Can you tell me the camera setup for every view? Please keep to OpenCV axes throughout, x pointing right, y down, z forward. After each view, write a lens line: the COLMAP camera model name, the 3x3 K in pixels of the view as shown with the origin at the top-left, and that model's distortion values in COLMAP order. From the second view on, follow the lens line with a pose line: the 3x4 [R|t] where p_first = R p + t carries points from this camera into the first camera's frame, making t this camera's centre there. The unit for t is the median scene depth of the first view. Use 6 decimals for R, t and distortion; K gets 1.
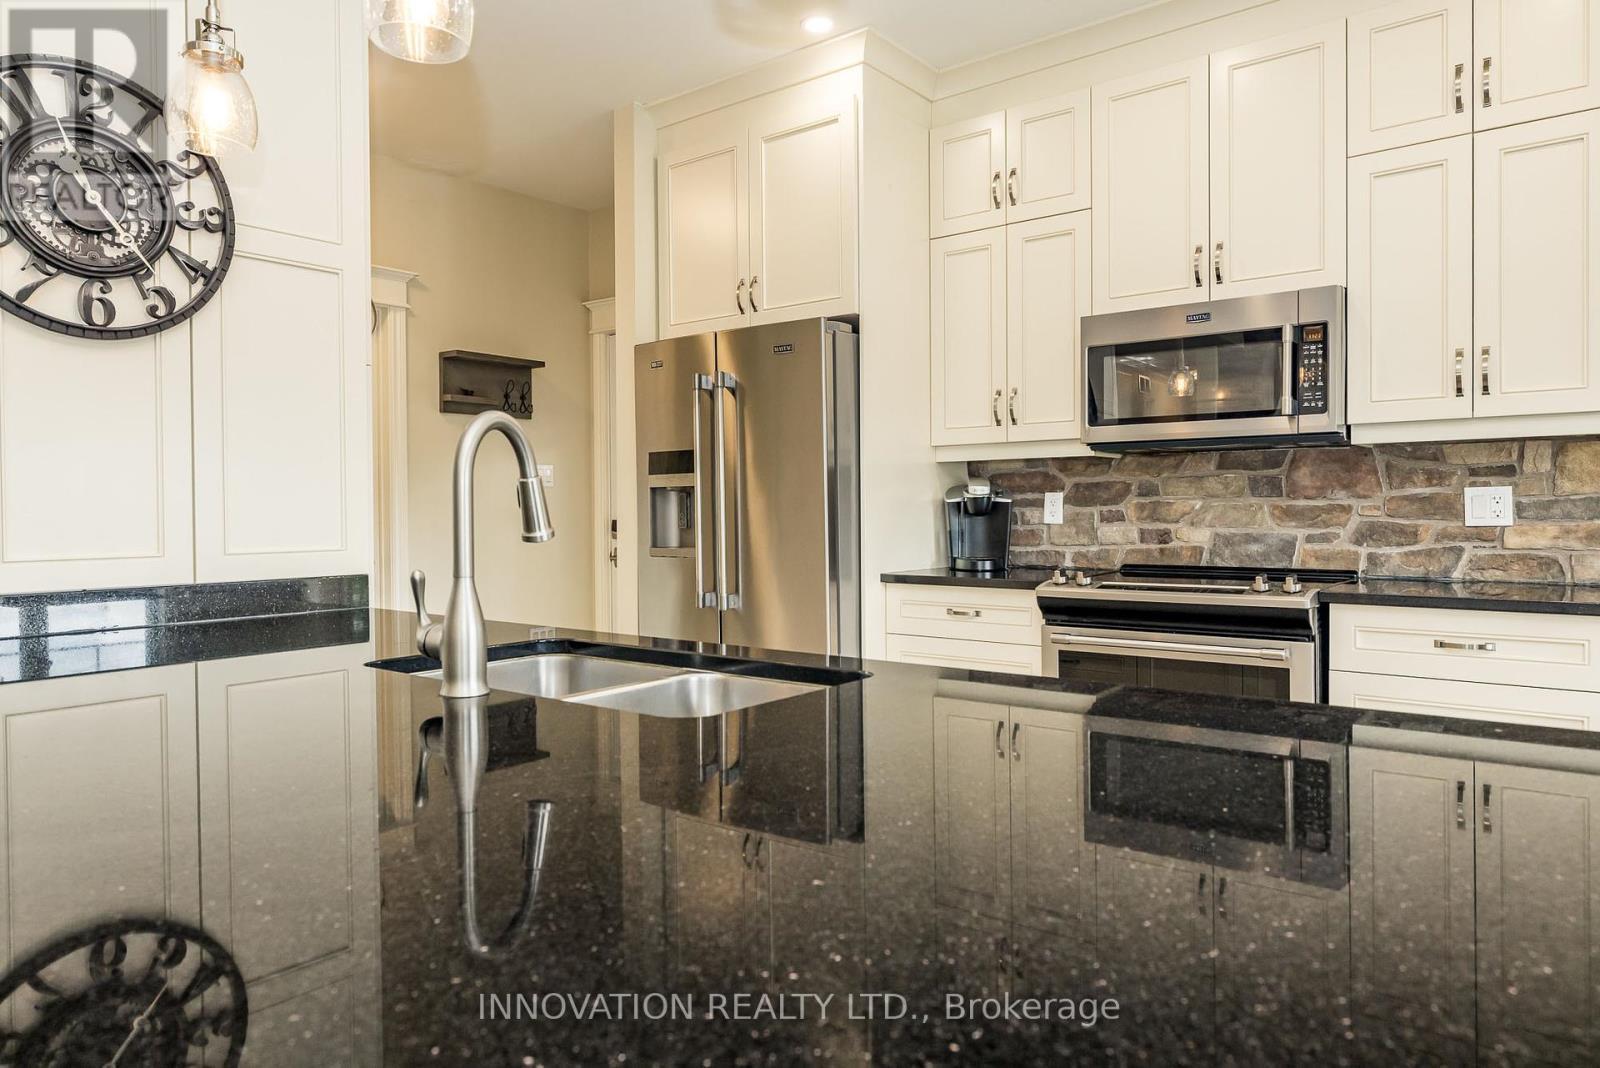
lens RADIAL K [[962.9, 0, 803.5], [0, 962.9, 523.4], [0, 0, 1]] dist [0.002805, 0.001189]
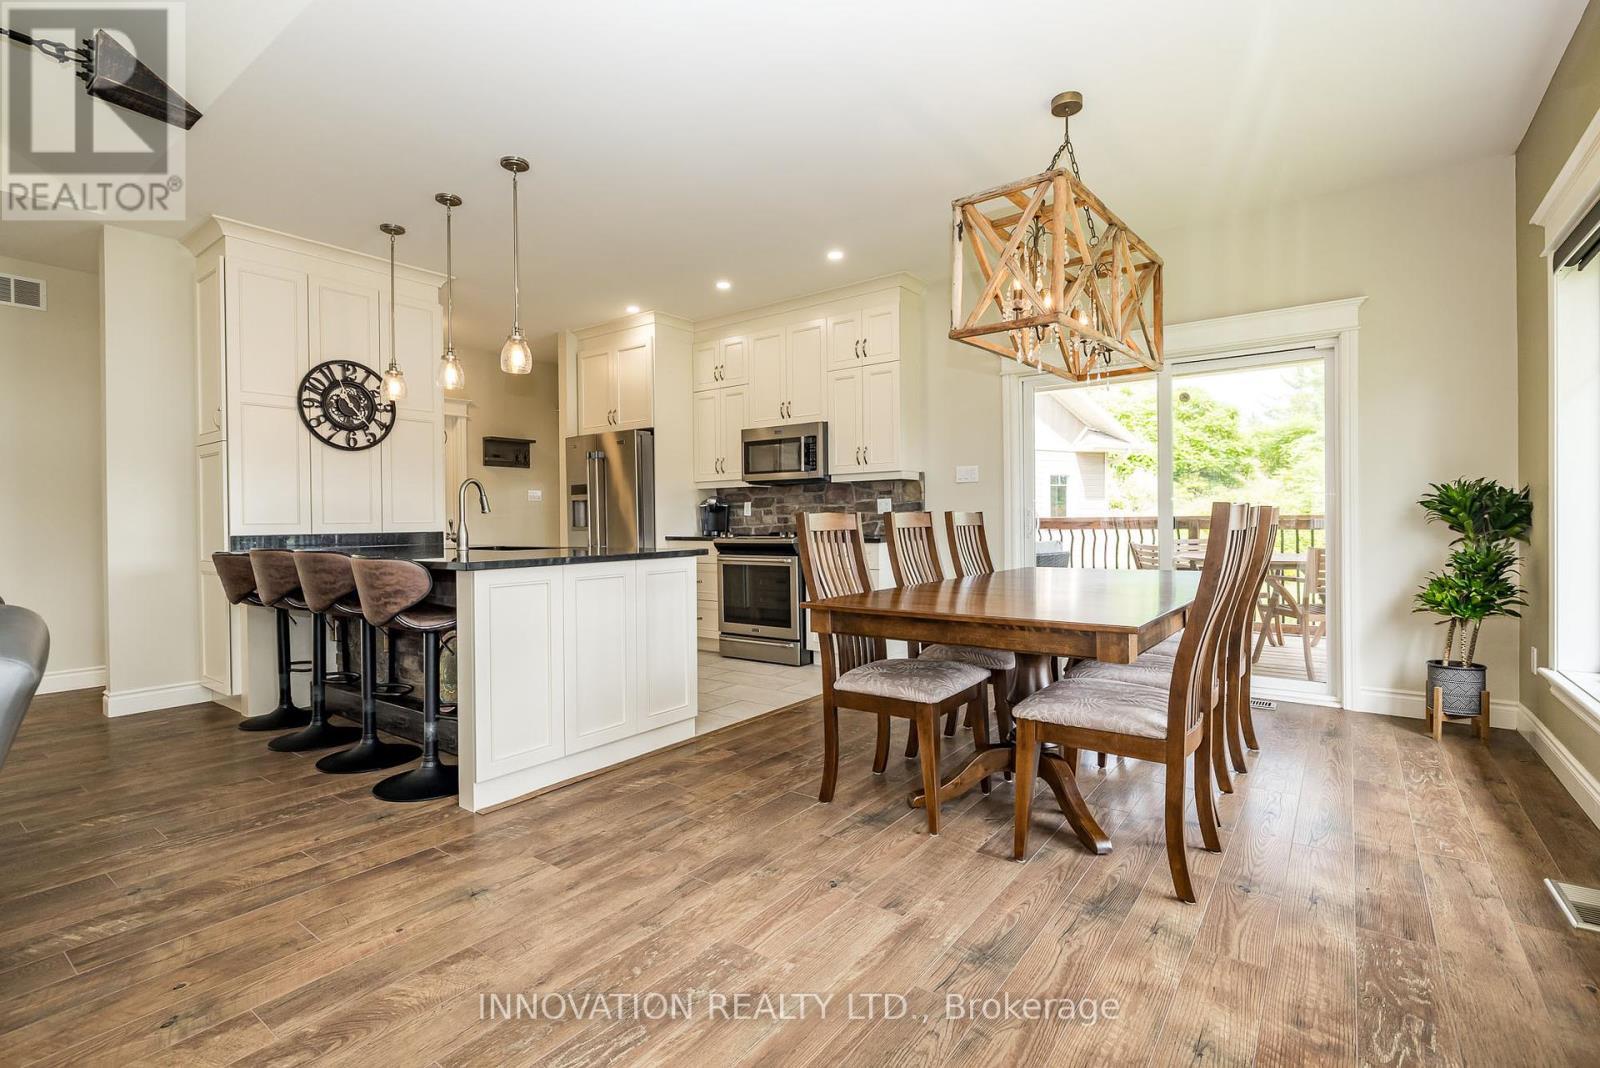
lens RADIAL K [[710.9, 0, 800.0], [0, 710.9, 527.0], [0, 0, 1]] dist [0.001526, 0.000362]
pose [[0.999816, -0.003750, 0.018822, 0.414807], [0.003852, 0.999978, -0.005382, 0.043365], [-0.018801, 0.005454, 0.999808, -0.823812]]
